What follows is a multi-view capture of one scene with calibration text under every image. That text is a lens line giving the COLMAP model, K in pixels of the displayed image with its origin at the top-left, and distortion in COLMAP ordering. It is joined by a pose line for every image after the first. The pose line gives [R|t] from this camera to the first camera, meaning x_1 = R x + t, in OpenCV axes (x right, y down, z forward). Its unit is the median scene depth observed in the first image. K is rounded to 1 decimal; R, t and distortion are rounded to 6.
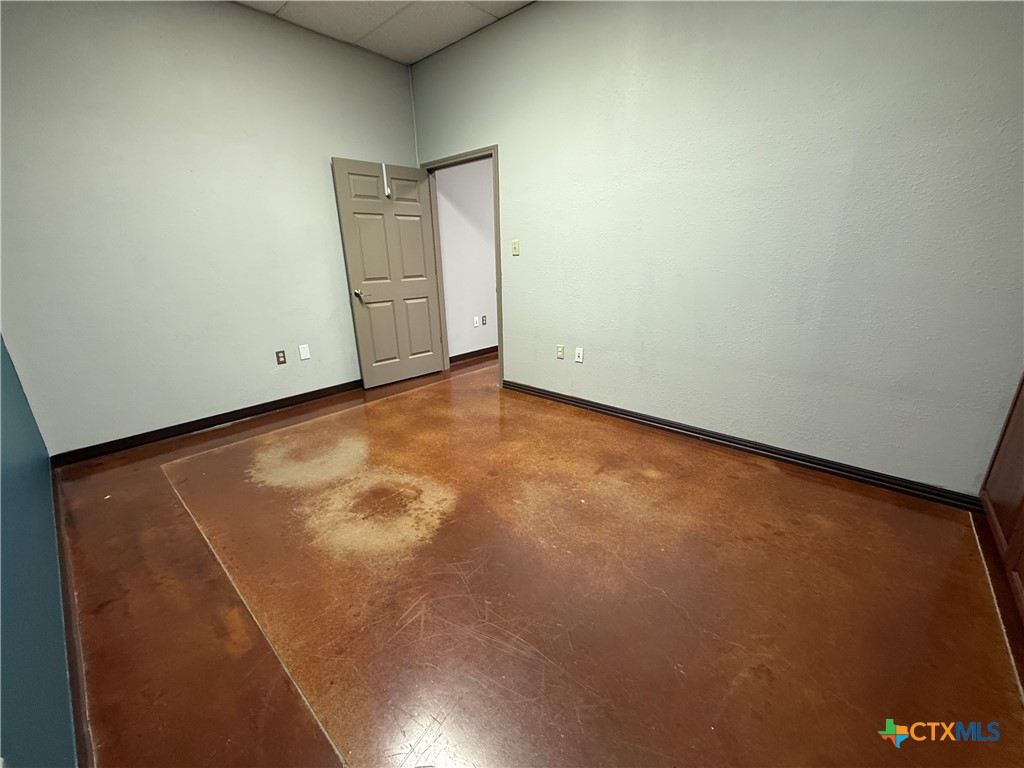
lens RADIAL K [[408.0, 0, 511.5], [0, 408.0, 383.7], [0, 0, 1]] dist [0.001539, 0.000028]
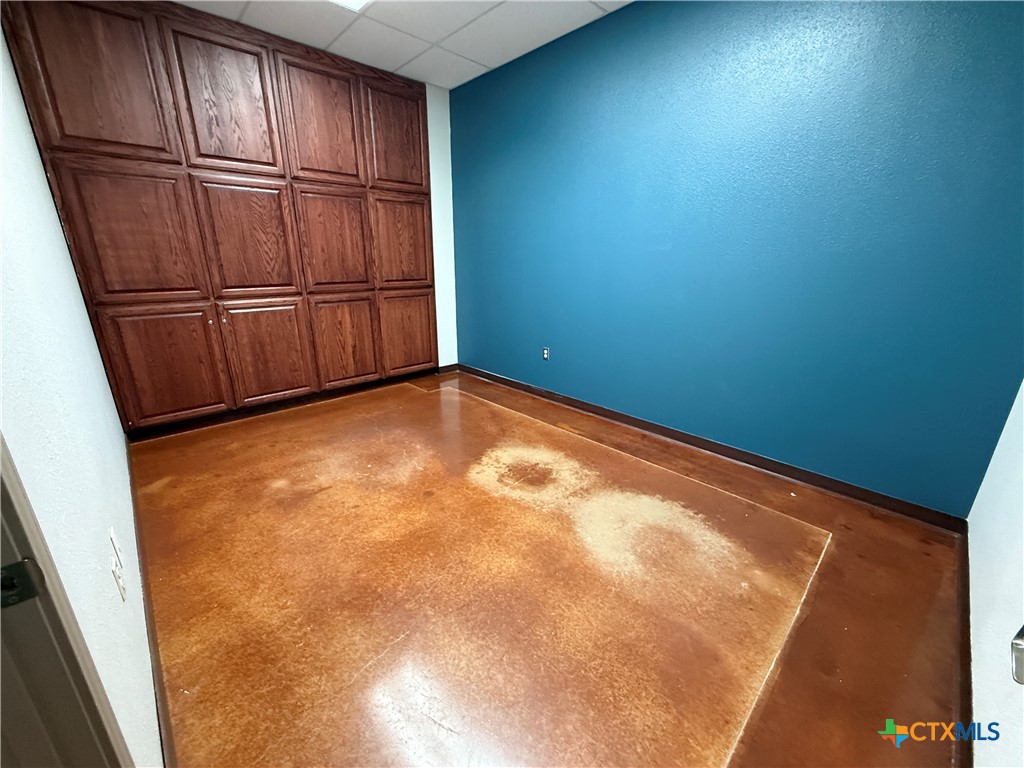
lens RADIAL K [[408.0, 0, 512.5], [0, 408.0, 389.4], [0, 0, 1]] dist [0.001539, 0.000028]
pose [[-0.996137, -0.011807, 0.087017, -0.334237], [0.041153, 0.812603, 0.581363, -0.556604], [-0.077575, 0.582698, -0.808978, 1.660527]]
